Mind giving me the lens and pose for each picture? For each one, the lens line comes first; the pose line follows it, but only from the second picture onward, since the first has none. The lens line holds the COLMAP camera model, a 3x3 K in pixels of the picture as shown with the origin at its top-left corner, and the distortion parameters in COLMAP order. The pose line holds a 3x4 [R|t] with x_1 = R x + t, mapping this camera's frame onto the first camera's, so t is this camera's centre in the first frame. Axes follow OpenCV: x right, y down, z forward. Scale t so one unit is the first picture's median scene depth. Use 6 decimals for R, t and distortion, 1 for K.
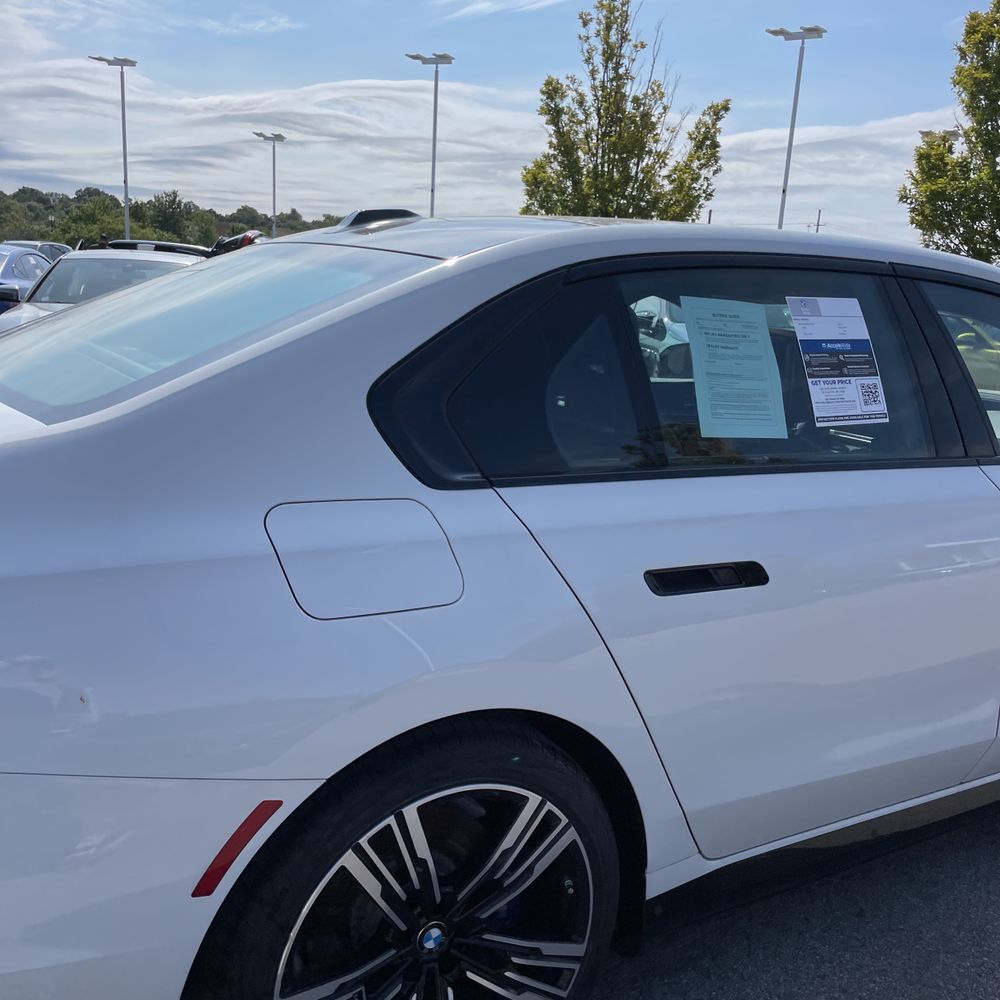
lens RADIAL K [[1019.9, 0, 500.0], [0, 1019.9, 500.0], [0, 0, 1]] dist [0.088279, -0.131385]
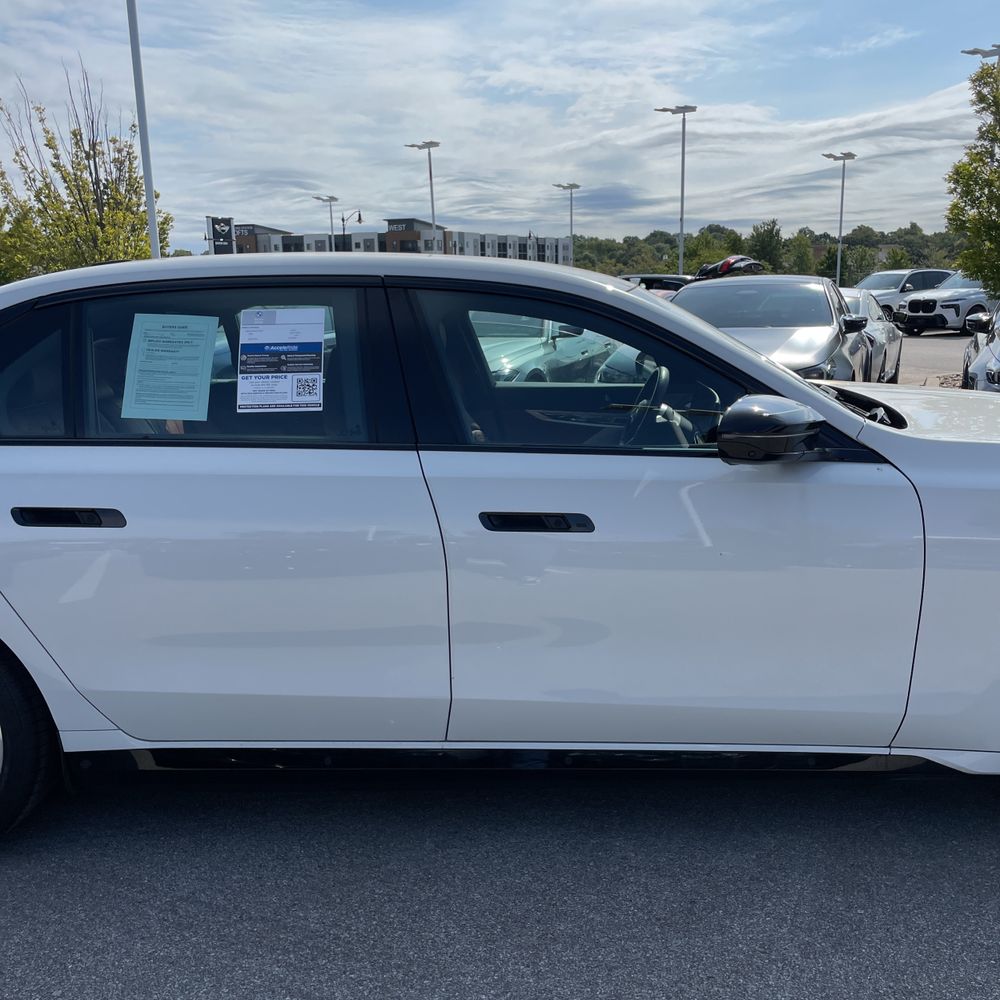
lens RADIAL K [[1019.9, 0, 500.0], [0, 1019.9, 500.0], [0, 0, 1]] dist [0.088279, -0.131385]
pose [[0.837244, 0.047116, -0.544796, 1.223804], [-0.059664, 0.998204, -0.005363, 0.021835], [0.543565, 0.036995, 0.838552, 0.126848]]
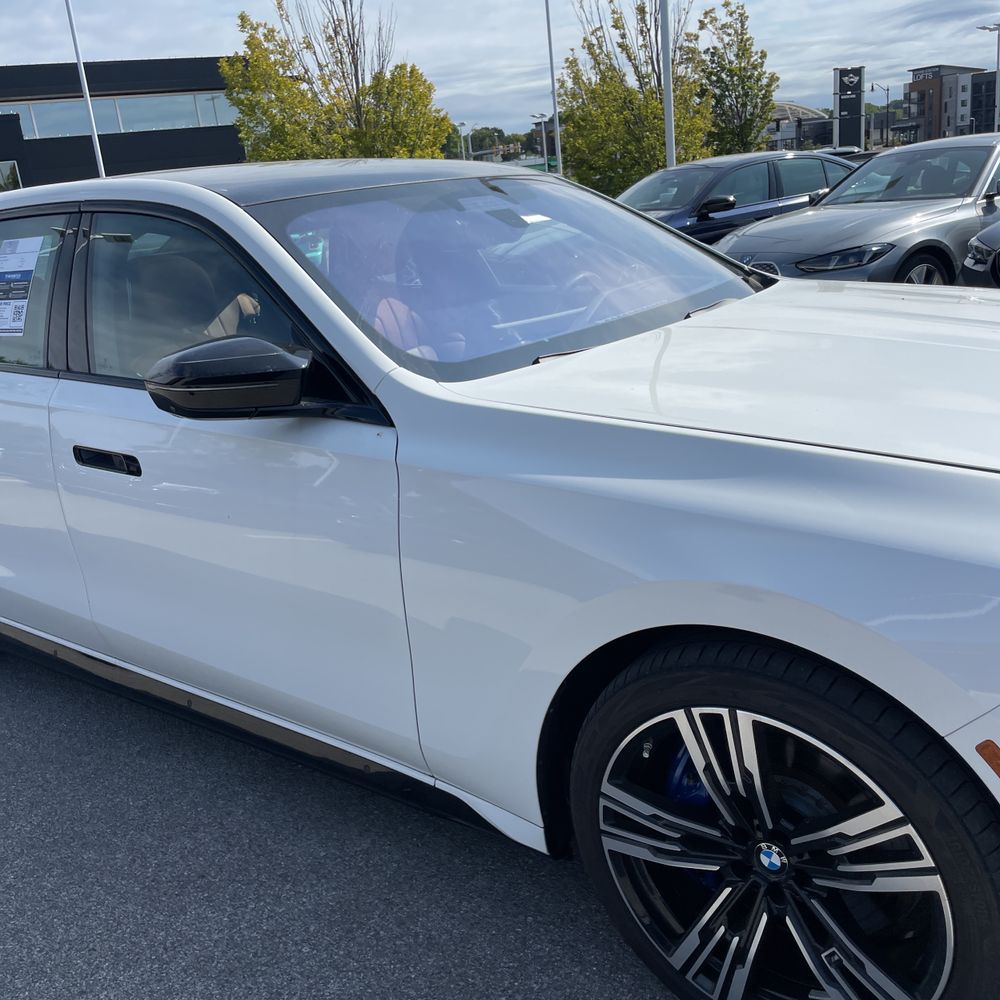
lens RADIAL K [[1019.9, 0, 500.0], [0, 1019.9, 500.0], [0, 0, 1]] dist [0.088279, -0.131385]
pose [[0.342588, 0.191740, -0.919712, 1.829718], [-0.090622, 0.981132, 0.170788, -0.151911], [0.935105, 0.024836, 0.353500, 1.129104]]
